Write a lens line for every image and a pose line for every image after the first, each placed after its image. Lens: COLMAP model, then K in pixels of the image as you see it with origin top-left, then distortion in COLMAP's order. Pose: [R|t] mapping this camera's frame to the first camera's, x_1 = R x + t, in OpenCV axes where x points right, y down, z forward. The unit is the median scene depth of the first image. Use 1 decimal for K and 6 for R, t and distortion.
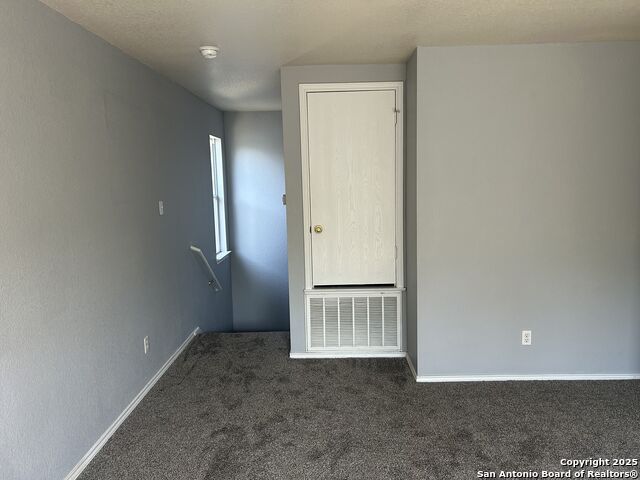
lens RADIAL K [[483.5, 0, 322.7], [0, 483.5, 236.8], [0, 0, 1]] dist [0.052395, -0.044441]
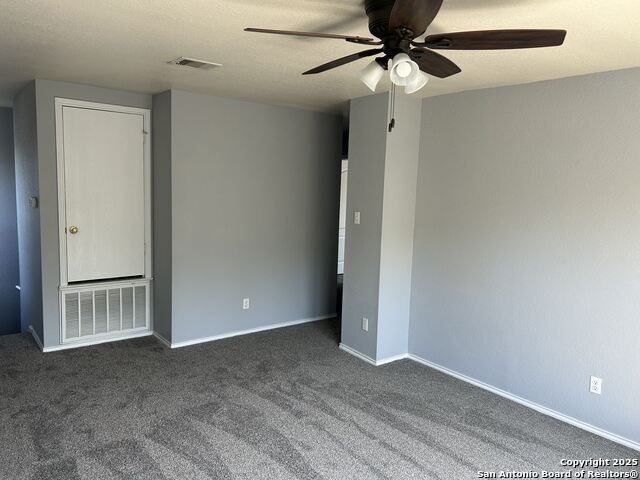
lens RADIAL K [[483.5, 0, 320.3], [0, 483.5, 242.7], [0, 0, 1]] dist [0.052395, -0.044441]
pose [[0.771448, -0.027157, 0.635712, -0.279831], [0.026747, 0.999590, 0.010243, 0.016409], [-0.635730, 0.009102, 0.771858, -0.213639]]
